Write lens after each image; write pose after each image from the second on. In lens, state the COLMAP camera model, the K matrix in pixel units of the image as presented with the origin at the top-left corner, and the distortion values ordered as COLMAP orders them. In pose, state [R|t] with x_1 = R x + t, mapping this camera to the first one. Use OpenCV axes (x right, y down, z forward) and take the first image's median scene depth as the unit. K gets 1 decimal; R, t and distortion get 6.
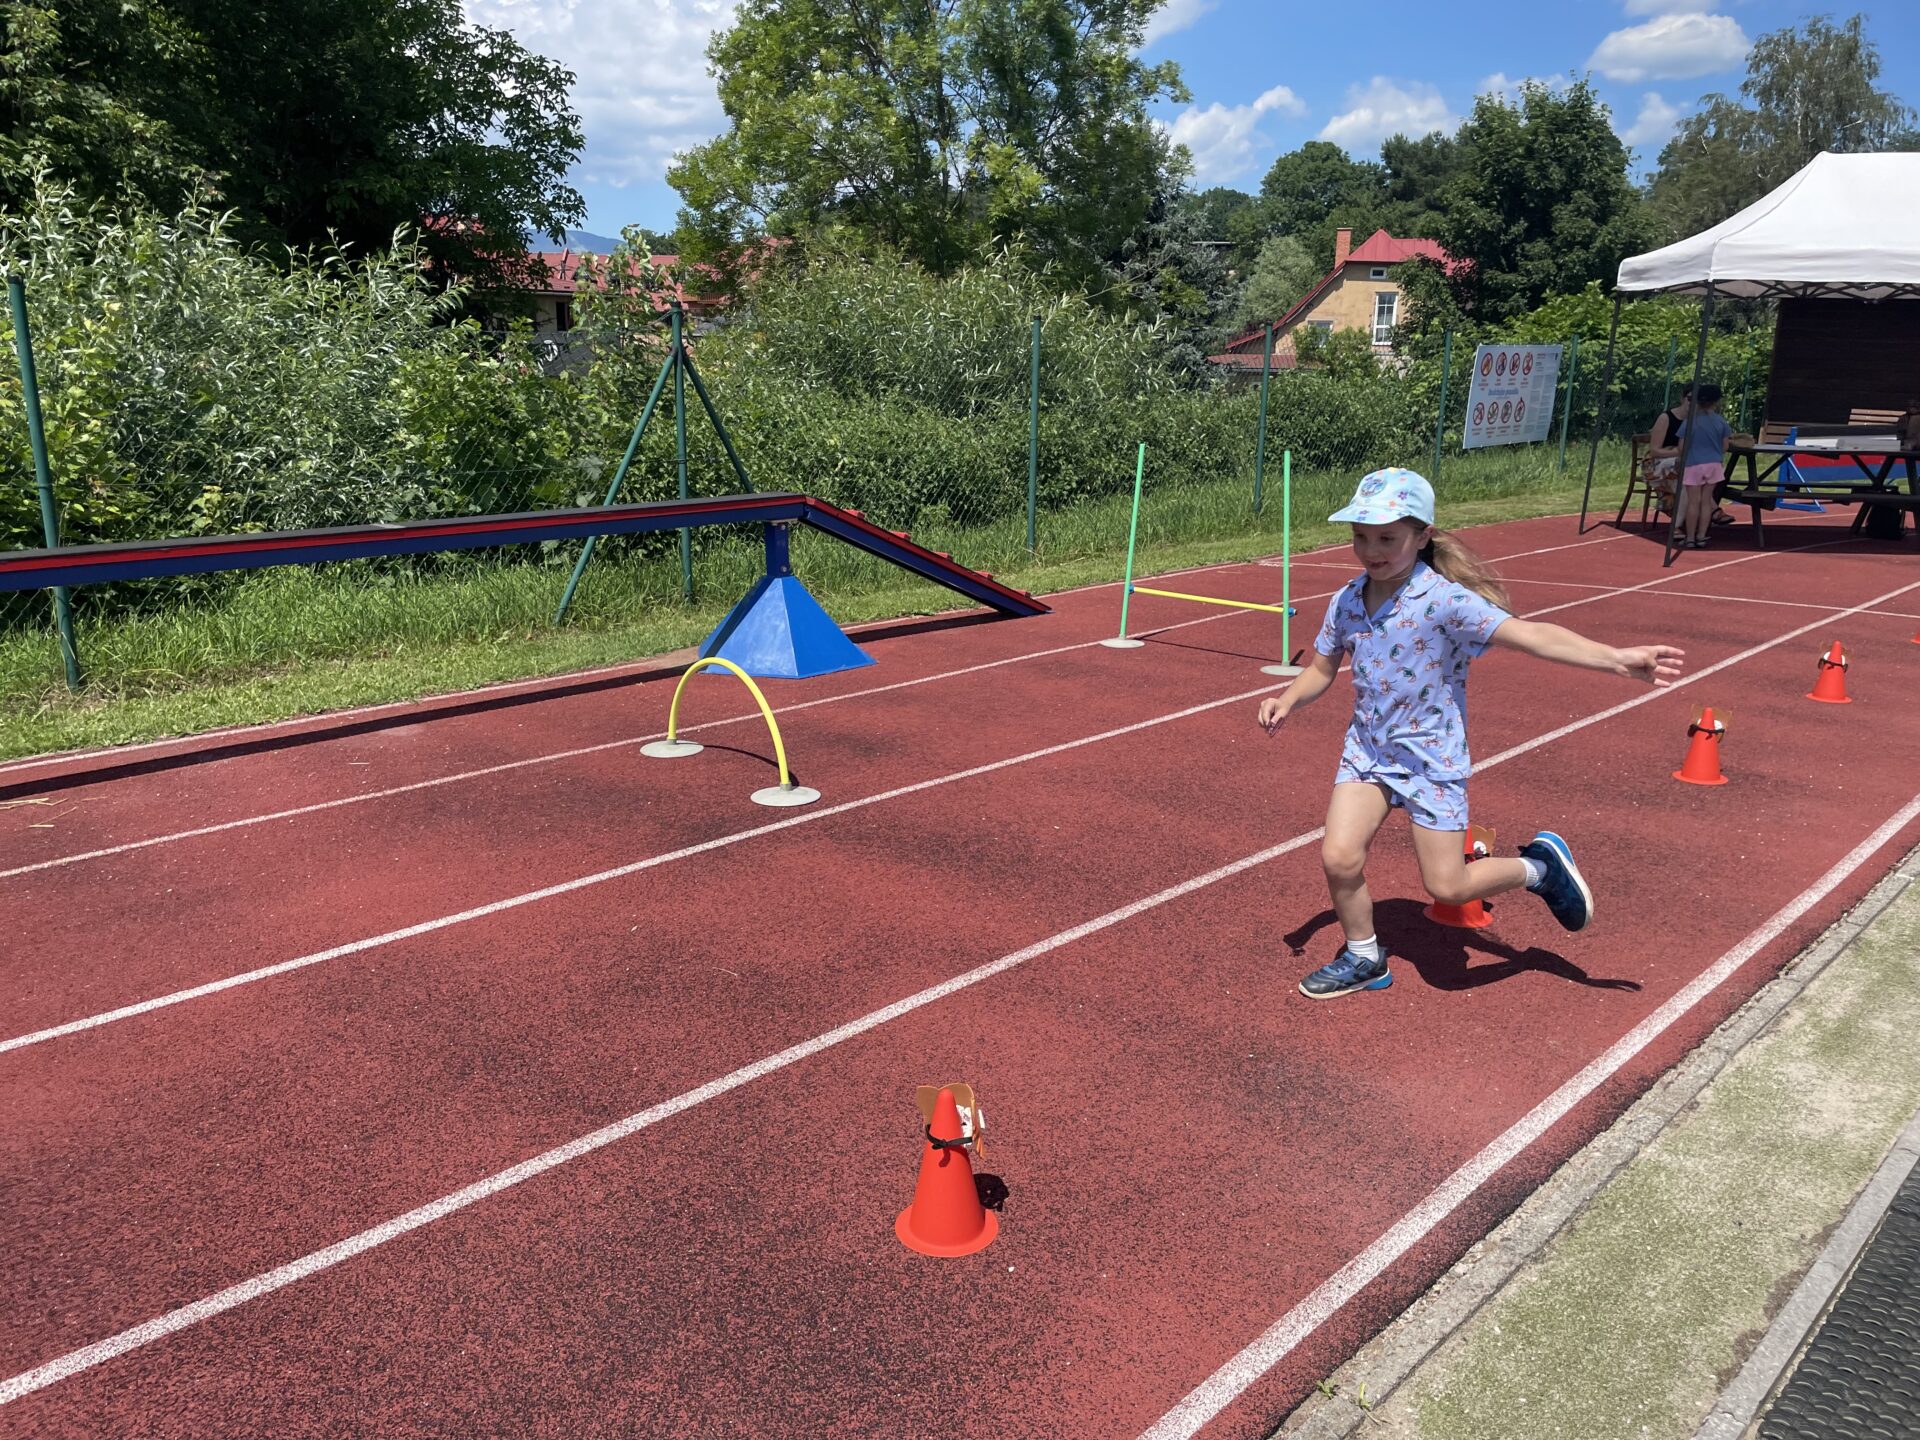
lens RADIAL K [[1450.2, 0, 927.9], [0, 1450.2, 730.4], [0, 0, 1]] dist [0.084003, -0.109183]
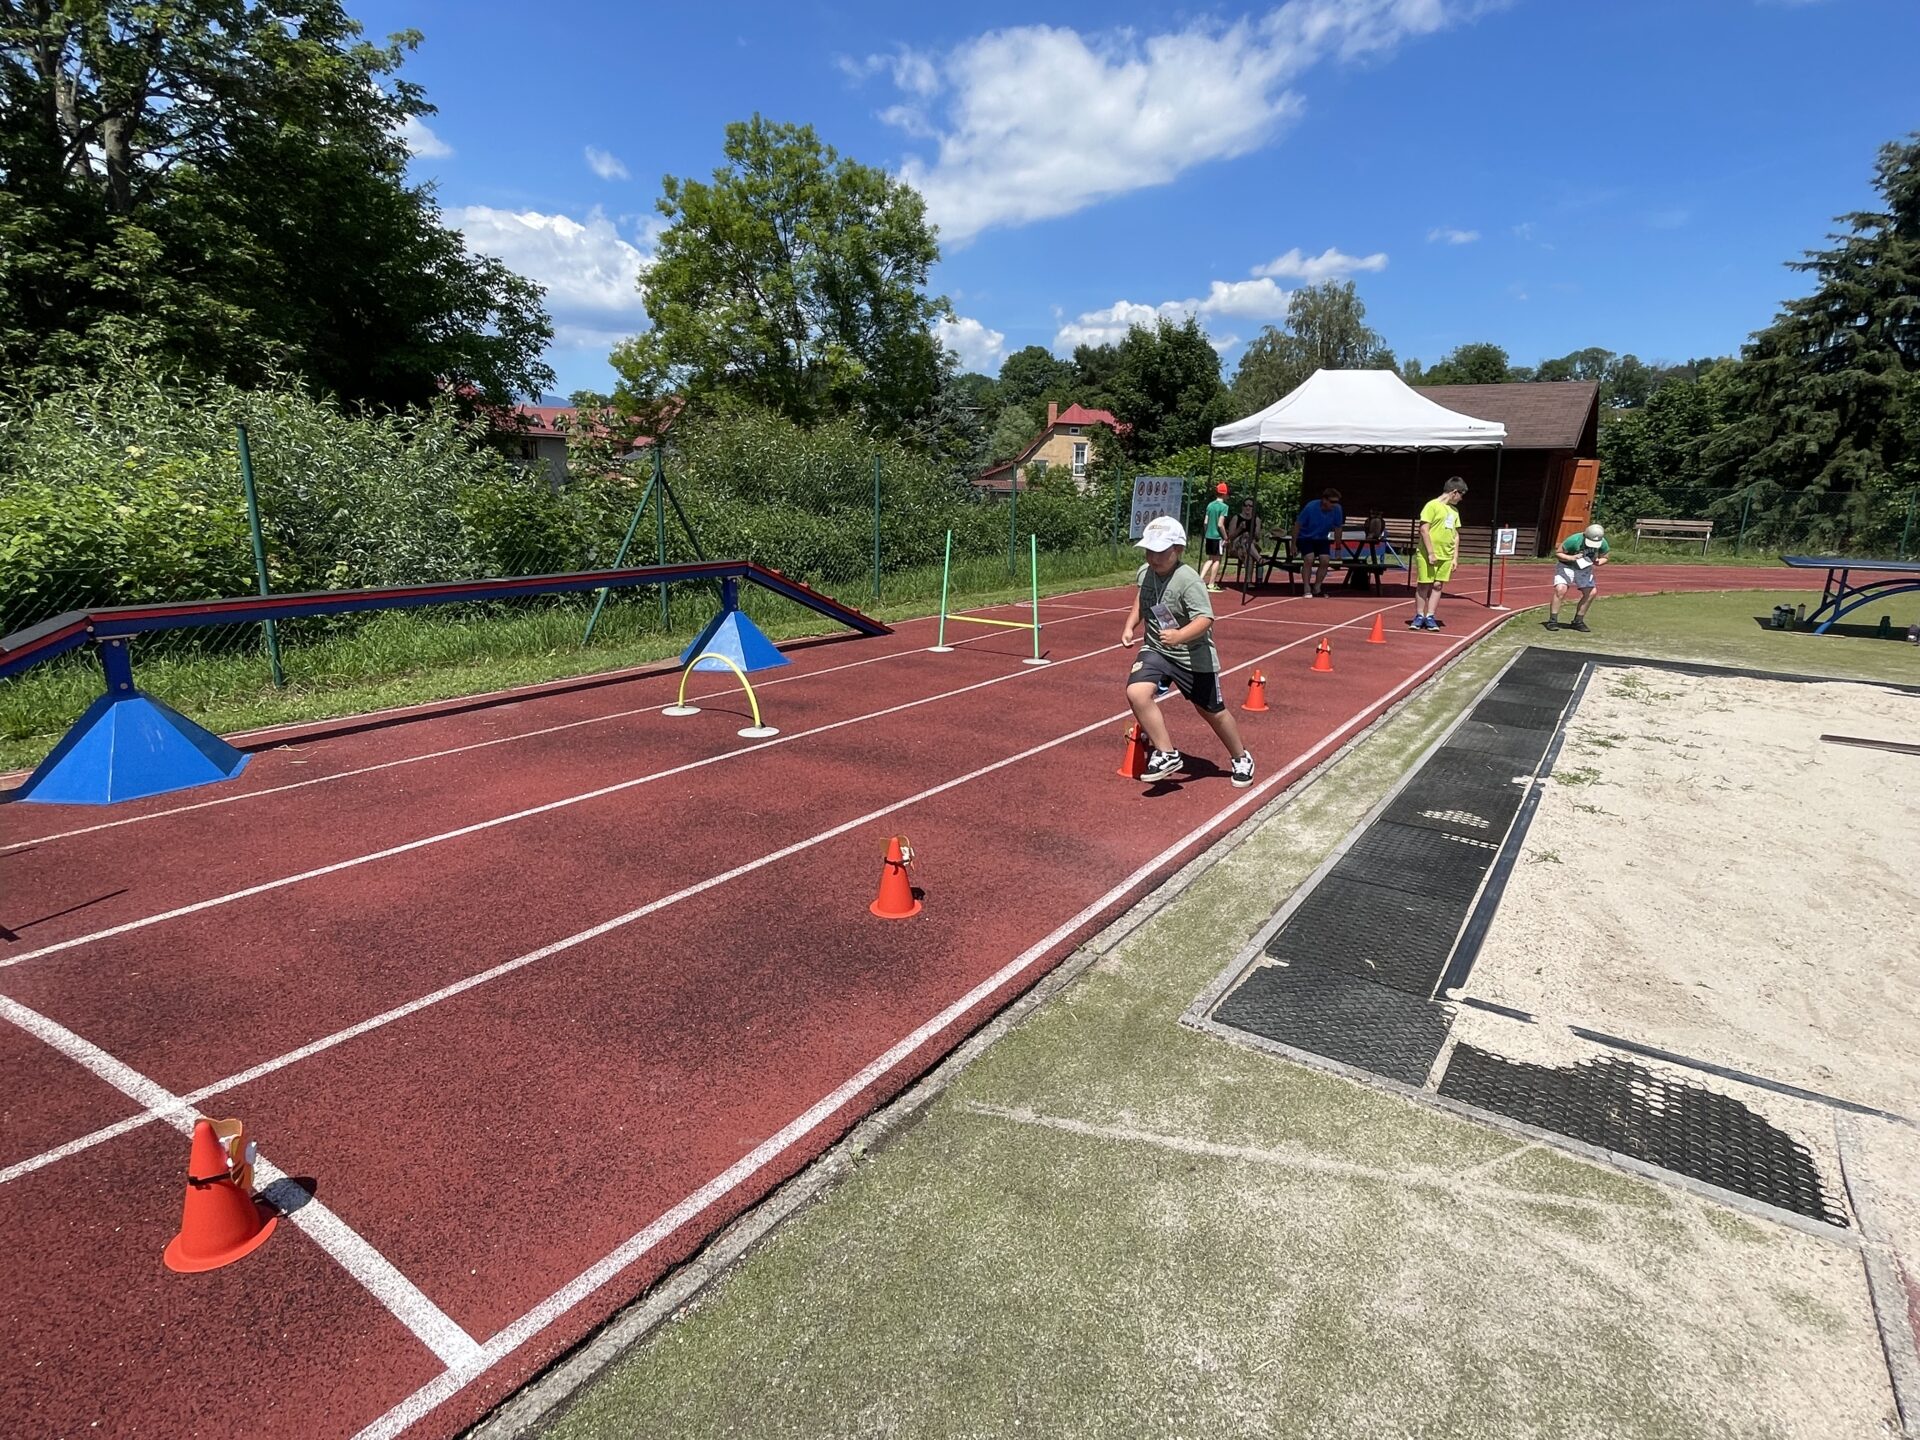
lens RADIAL K [[984.2, 0, 952.8], [0, 984.2, 721.3], [0, 0, 1]] dist [-0.003377, 0.000005]
pose [[0.985959, -0.030966, 0.164089, -0.040386], [0.032759, 0.999429, -0.008235, 0.031725], [-0.163740, 0.013495, 0.986411, -0.114737]]
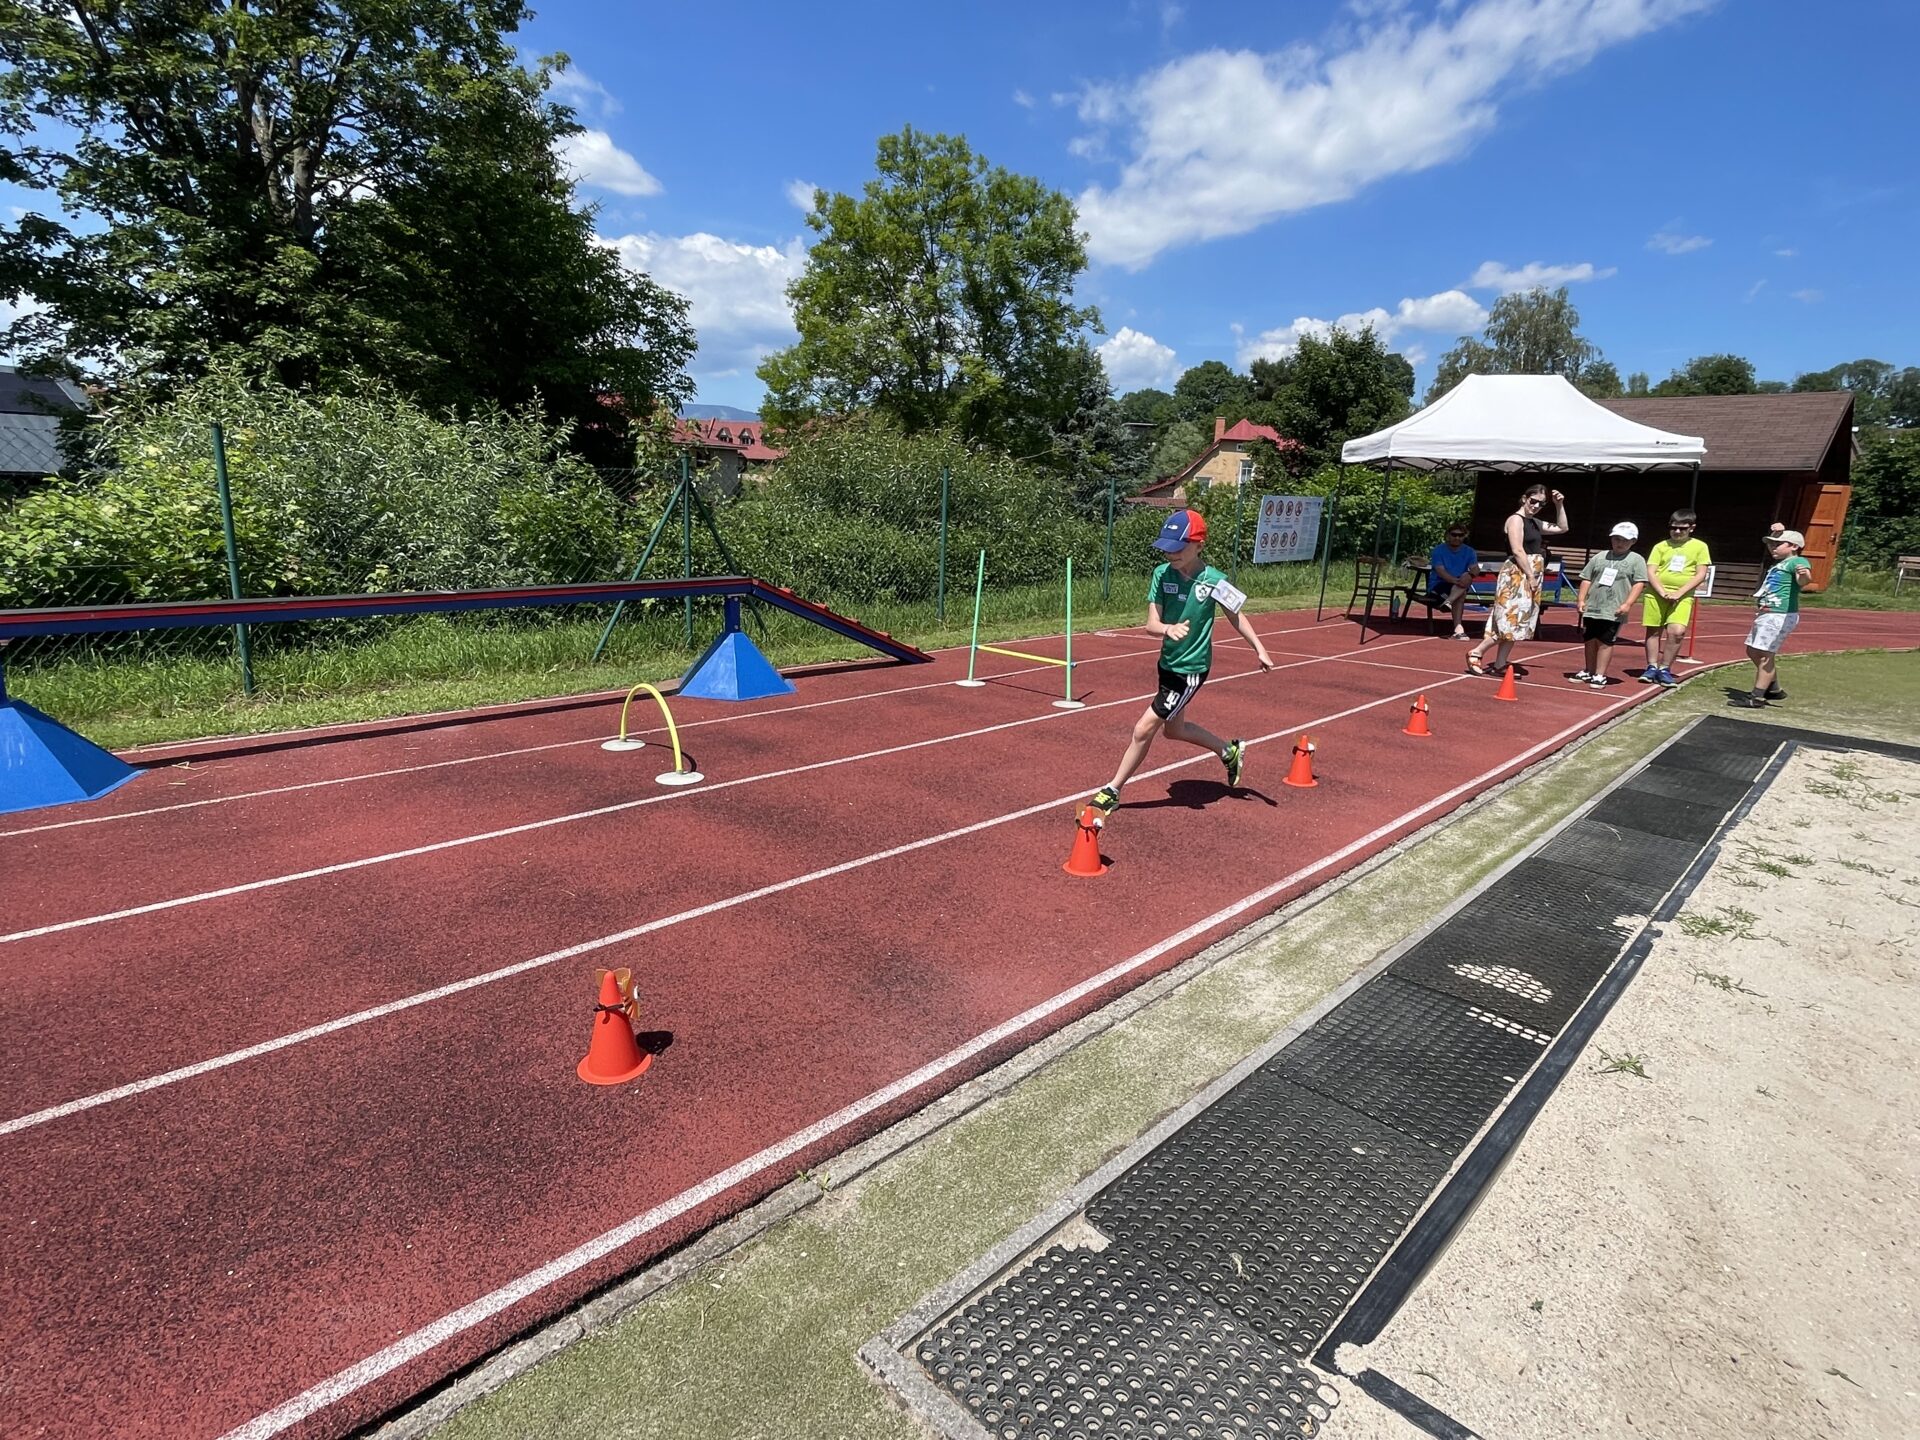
lens RADIAL K [[984.2, 0, 949.0], [0, 984.2, 716.5], [0, 0, 1]] dist [-0.003377, 0.000005]
pose [[0.999648, 0.026535, -0.000217, 0.111689], [-0.026531, 0.999262, -0.027770, 0.001878], [-0.000520, 0.027766, 0.999614, -0.001946]]
